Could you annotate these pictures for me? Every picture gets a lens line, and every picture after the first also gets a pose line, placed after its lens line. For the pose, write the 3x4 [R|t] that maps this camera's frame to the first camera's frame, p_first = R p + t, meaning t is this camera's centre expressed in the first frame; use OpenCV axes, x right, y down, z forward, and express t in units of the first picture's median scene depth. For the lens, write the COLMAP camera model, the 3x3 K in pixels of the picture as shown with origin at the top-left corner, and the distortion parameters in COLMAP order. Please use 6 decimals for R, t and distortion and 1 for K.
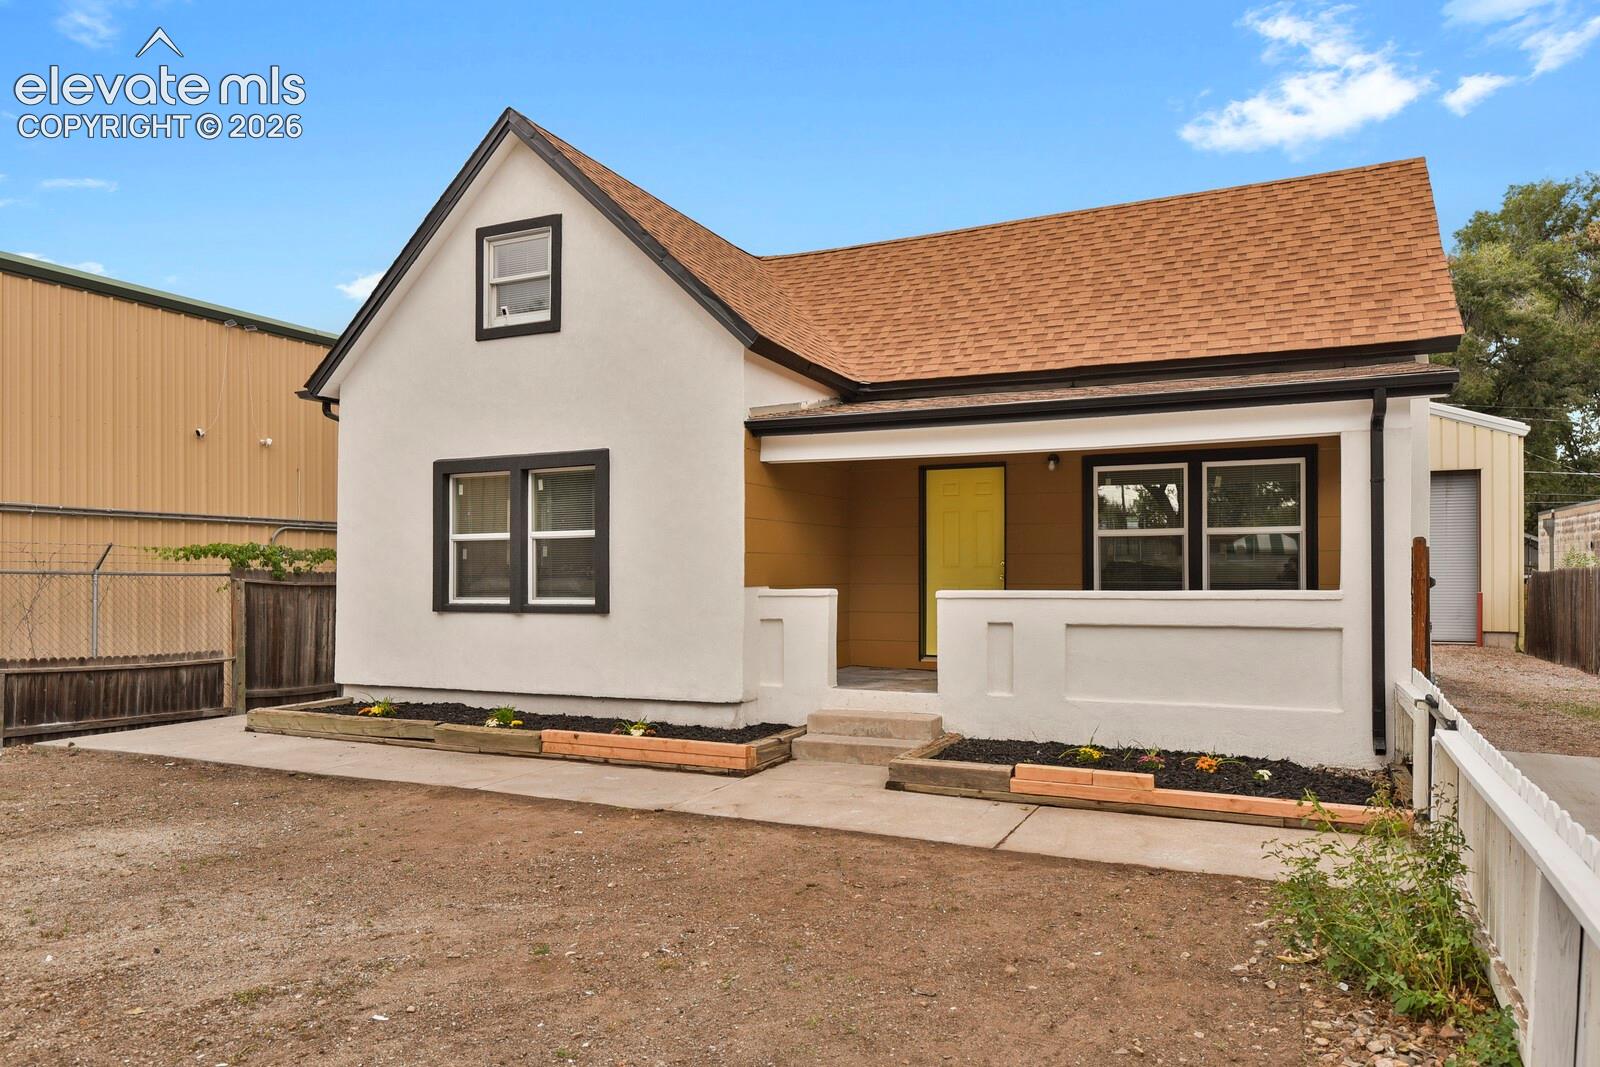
lens RADIAL K [[997.7, 0, 828.9], [0, 997.7, 569.9], [0, 0, 1]] dist [-0.000846, -0.000041]
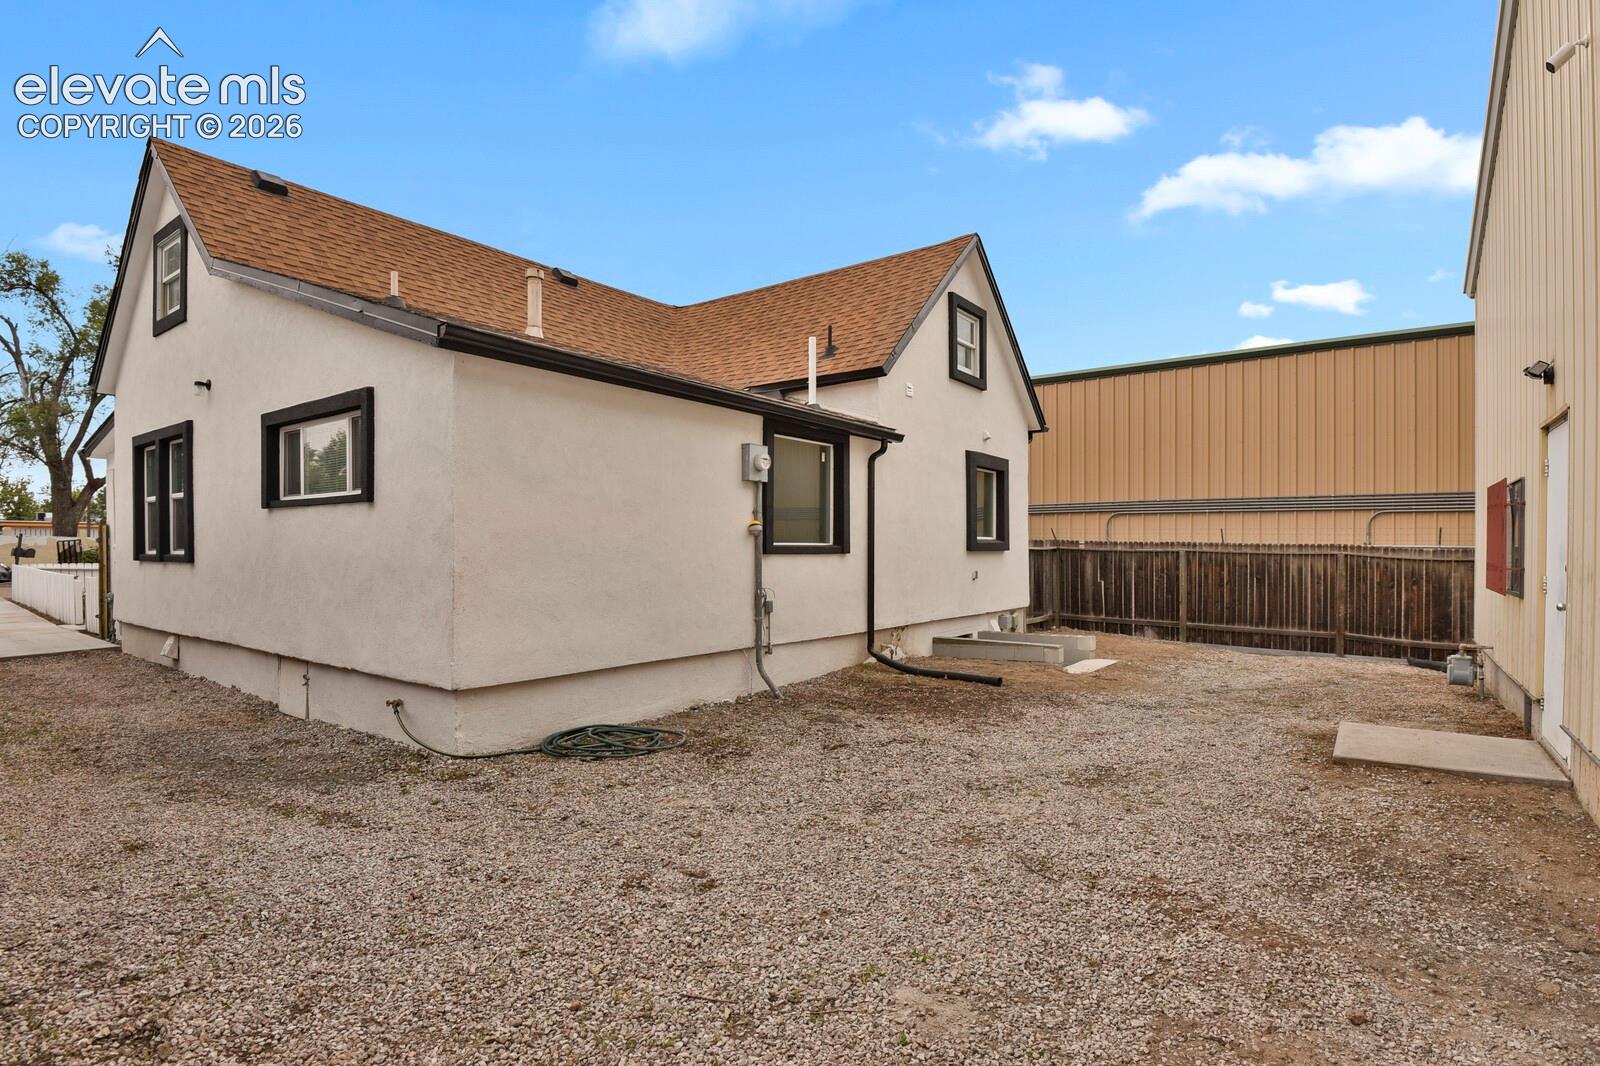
lens RADIAL K [[789.9, 0, 799.5], [0, 789.9, 539.2], [0, 0, 1]] dist [-0.026861, -0.000124]
pose [[0.978365, -0.008491, -0.206712, 0.621892], [0.014627, 0.999496, 0.028174, 0.000807], [0.206368, -0.030588, 0.977996, 0.252275]]
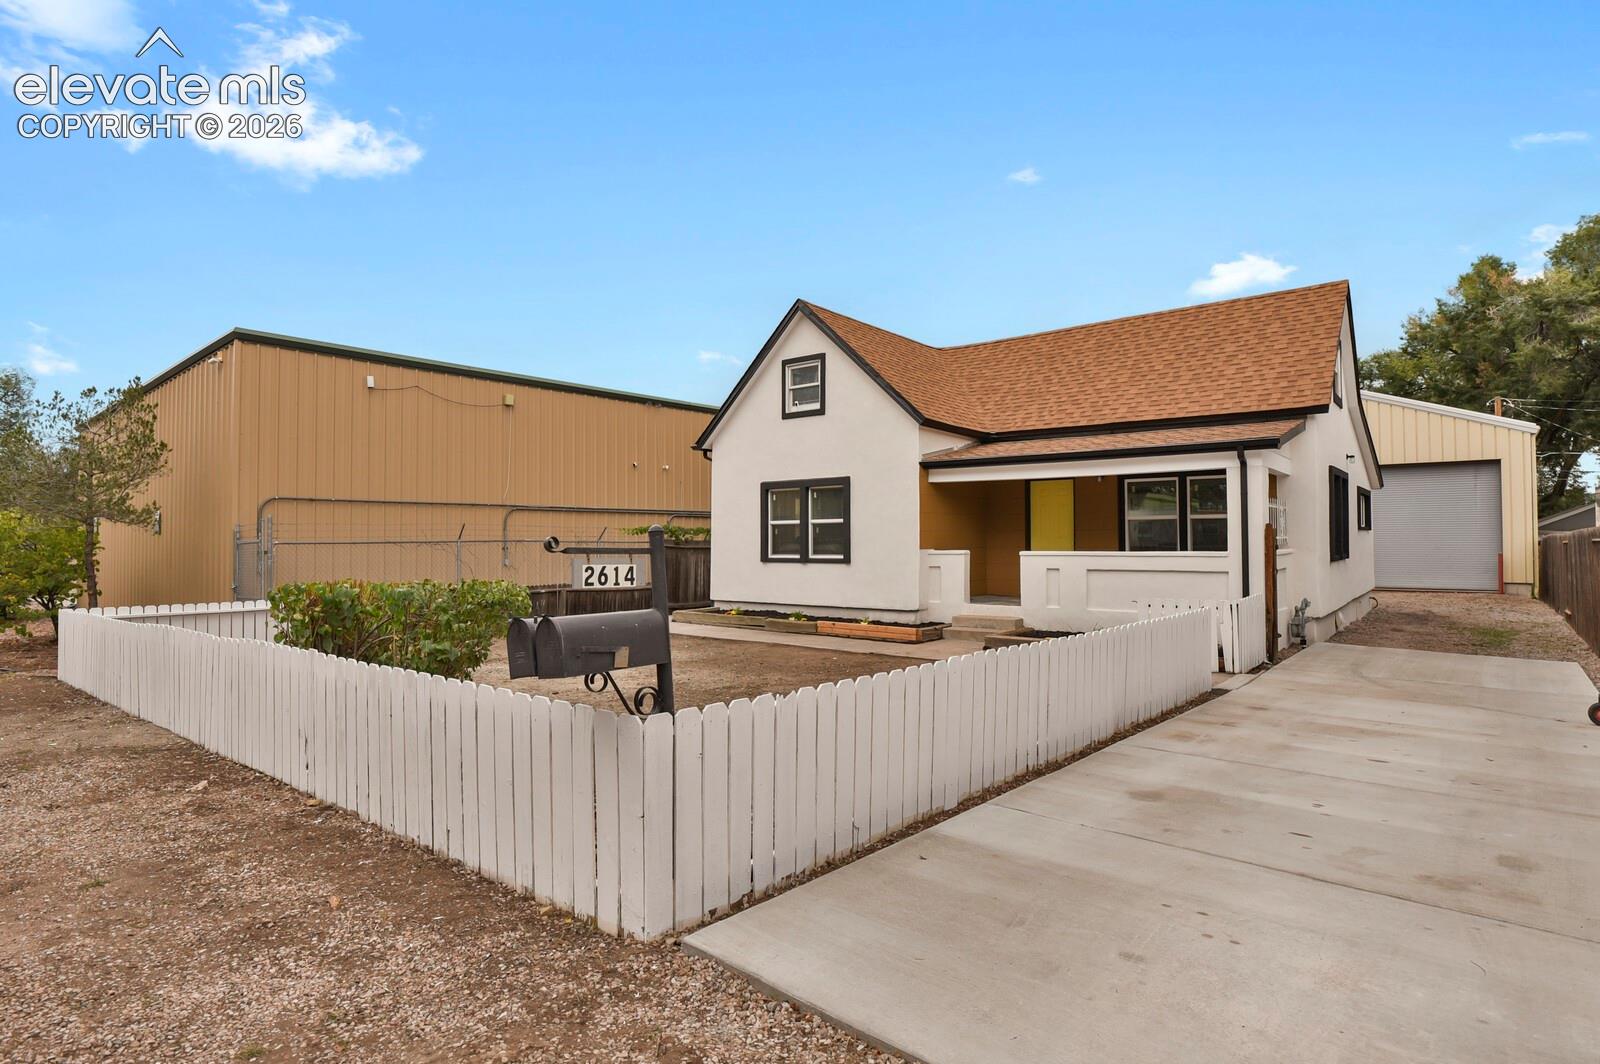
lens RADIAL K [[792.4, 0, 831.6], [0, 792.4, 524.7], [0, 0, 1]] dist [-0.031505, -0.000069]
pose [[0.968938, -0.006346, -0.247221, 0.112003], [0.003230, 0.999910, -0.013004, -0.009378], [0.247282, 0.011802, 0.968872, -0.445566]]
